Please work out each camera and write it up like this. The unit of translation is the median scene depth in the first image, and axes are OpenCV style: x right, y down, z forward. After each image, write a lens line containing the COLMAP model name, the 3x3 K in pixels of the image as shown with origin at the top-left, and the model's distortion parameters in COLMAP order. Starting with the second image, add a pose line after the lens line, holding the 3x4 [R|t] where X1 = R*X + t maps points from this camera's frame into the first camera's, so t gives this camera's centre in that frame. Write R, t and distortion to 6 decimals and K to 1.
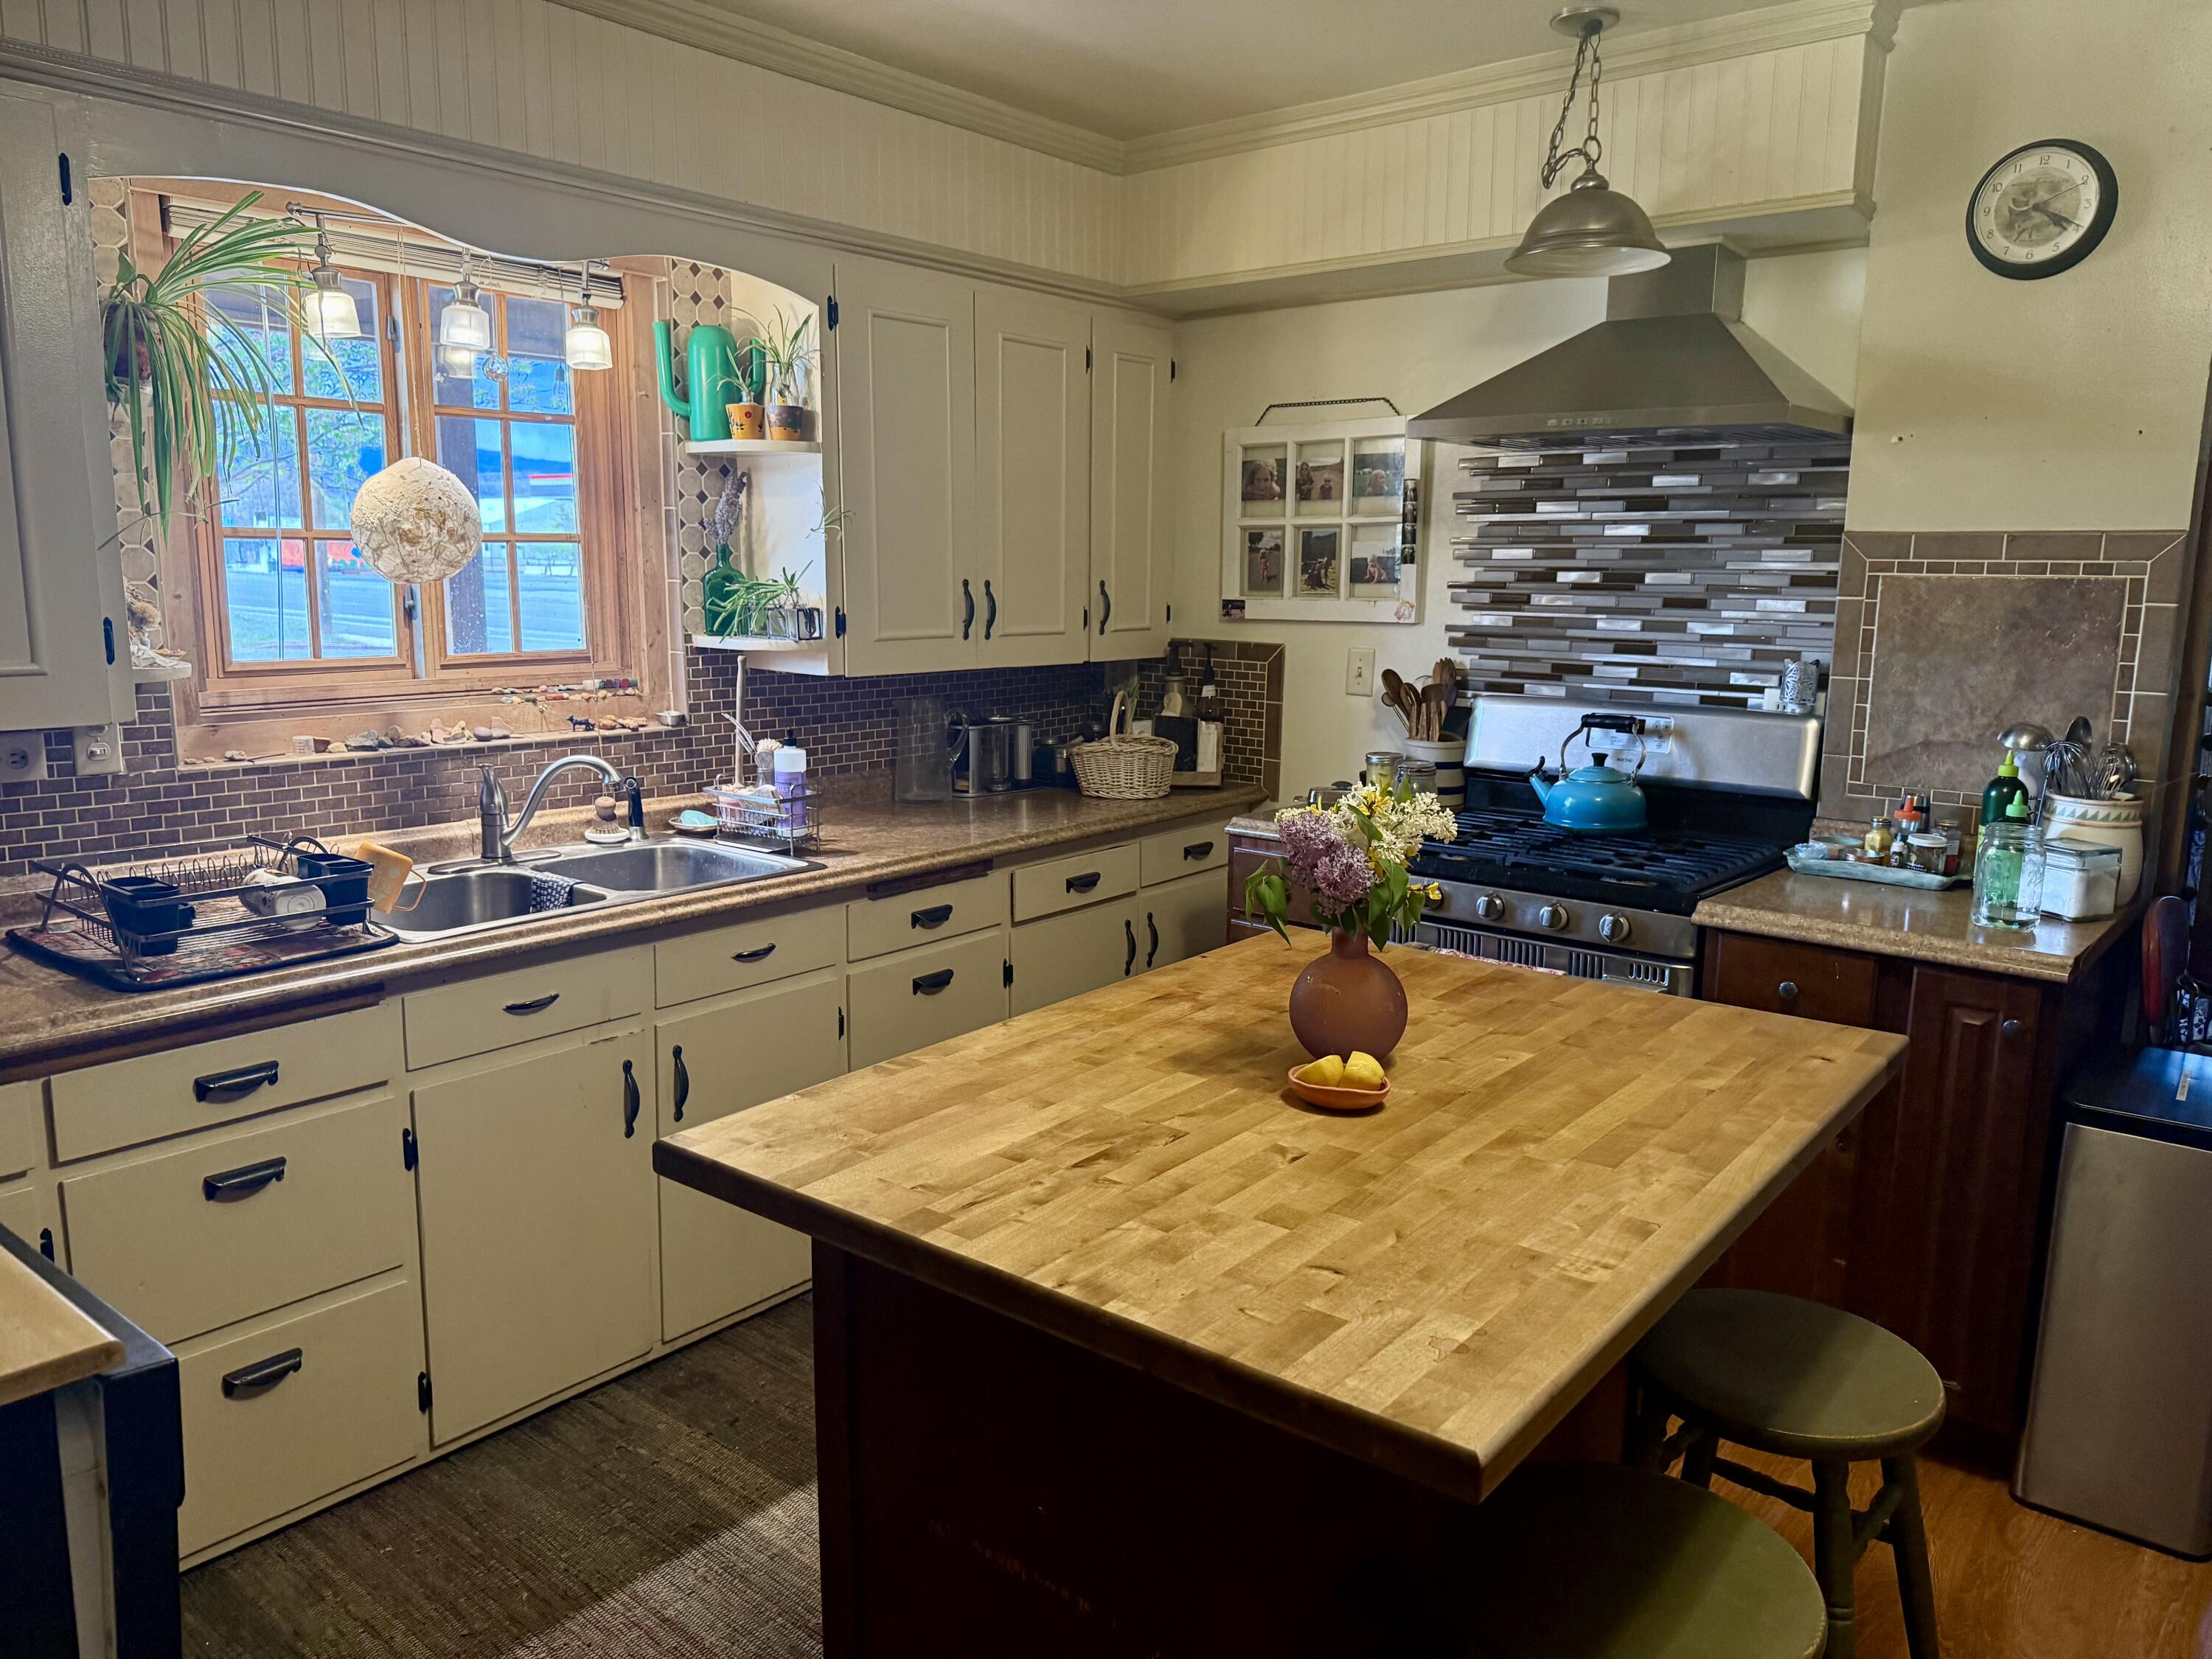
lens RADIAL K [[1535.9, 0, 1131.1], [0, 1535.9, 836.0], [0, 0, 1]] dist [0.050890, -0.040121]
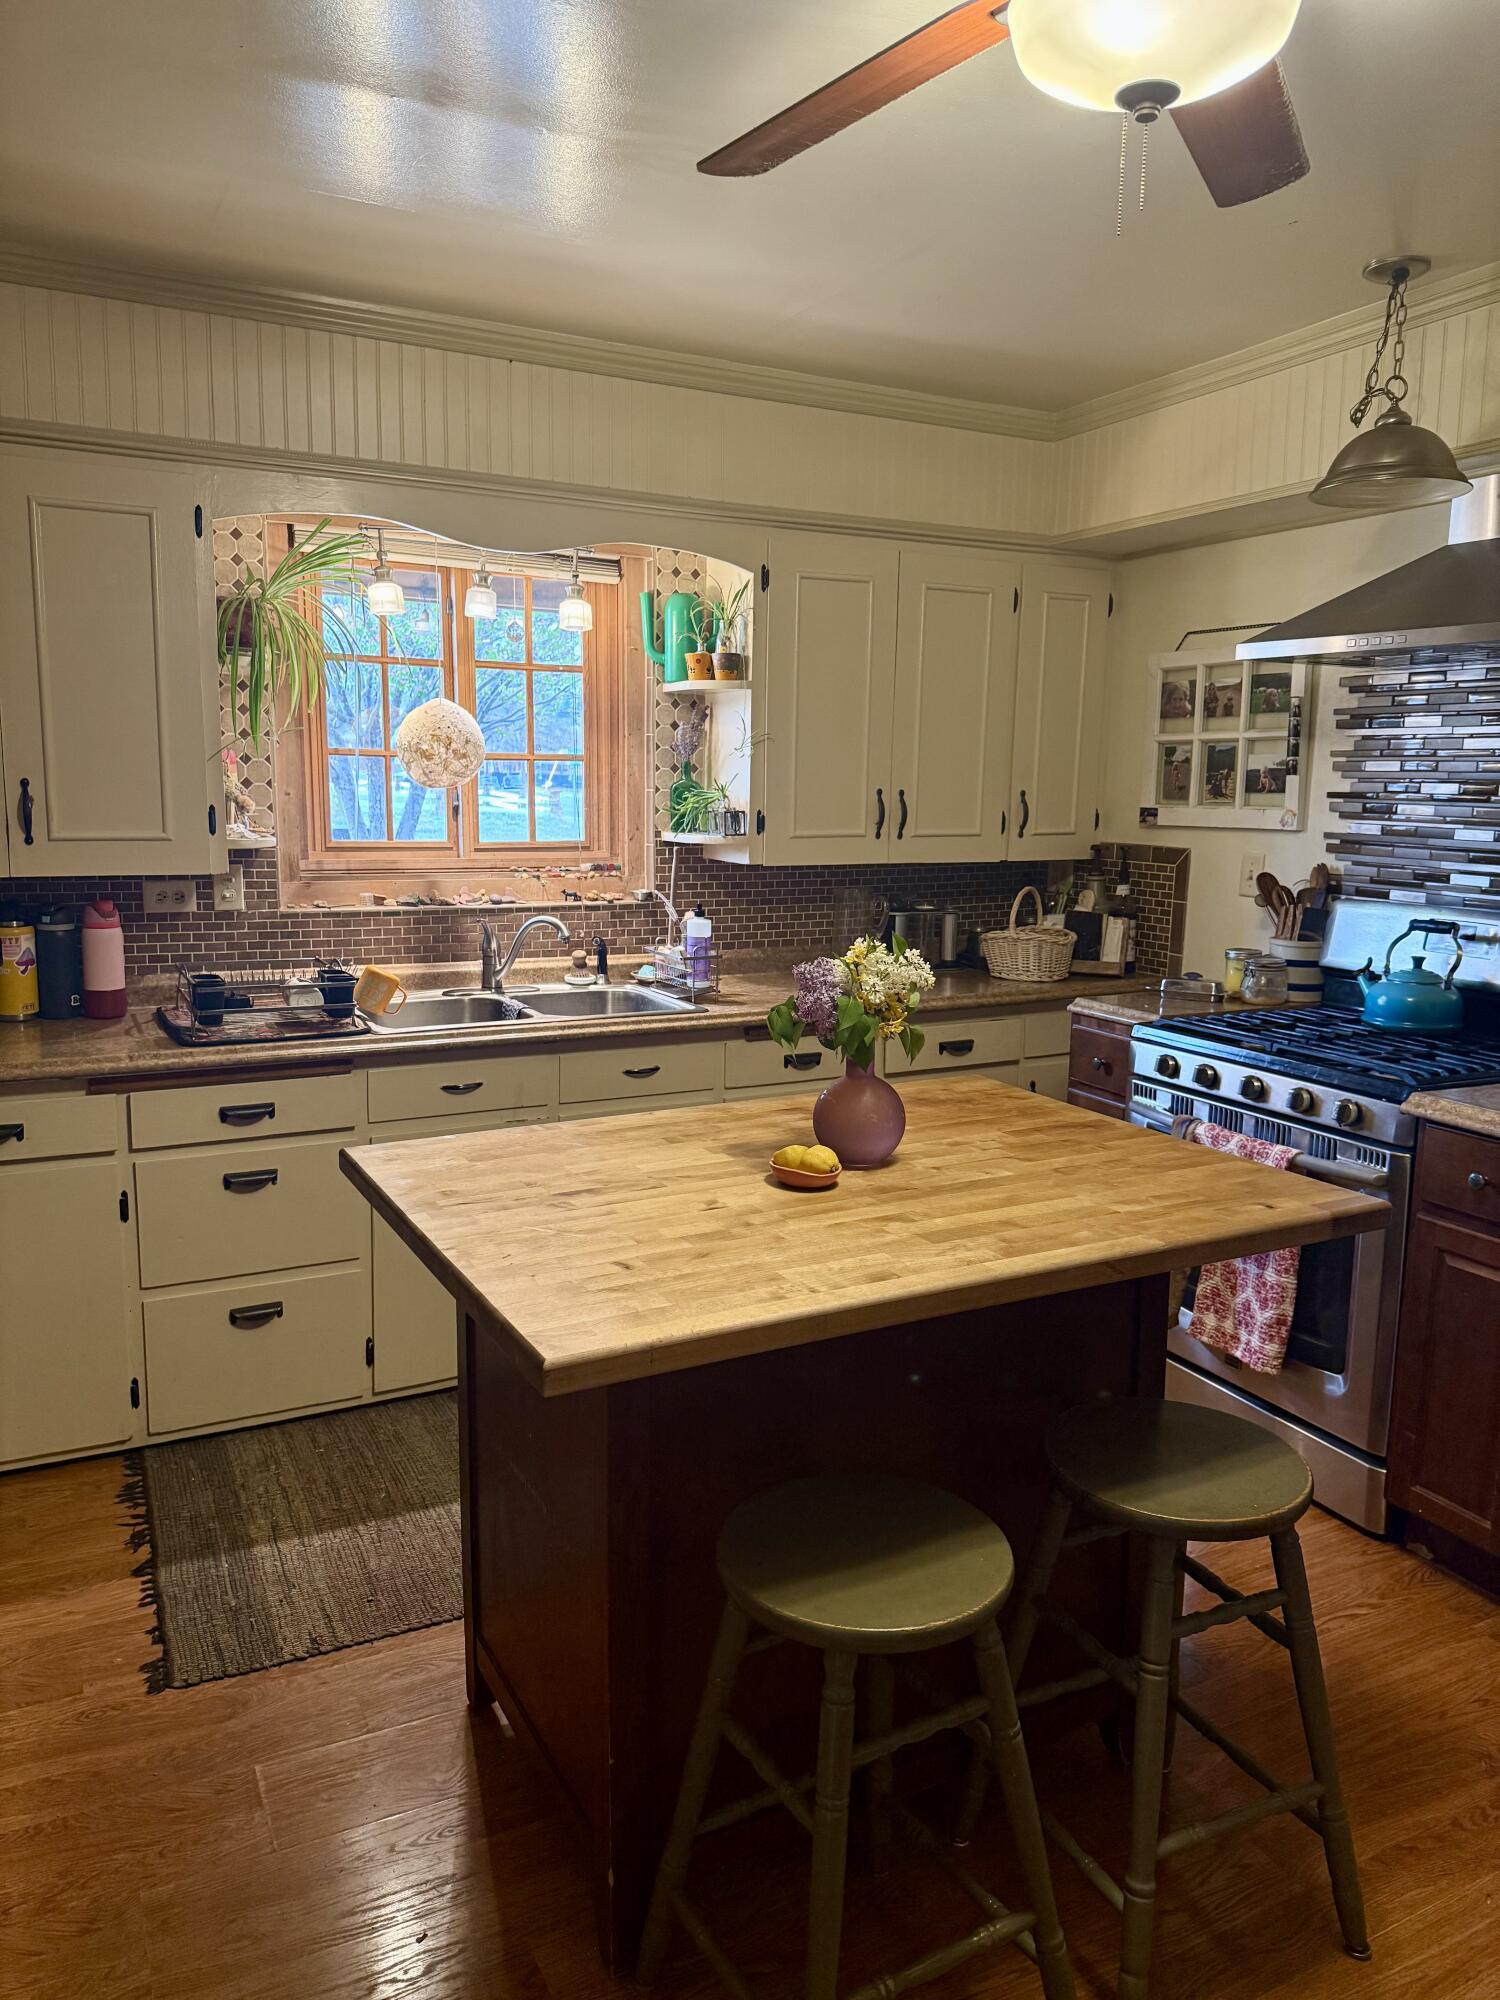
lens RADIAL K [[1388.7, 0, 733.6], [0, 1388.7, 988.5], [0, 0, 1]] dist [0.050890, -0.040121]
pose [[0.918992, 0.060797, -0.389561, 0.274123], [-0.072252, 0.997277, -0.014805, 0.017174], [0.387600, 0.041752, 0.920881, -0.050917]]
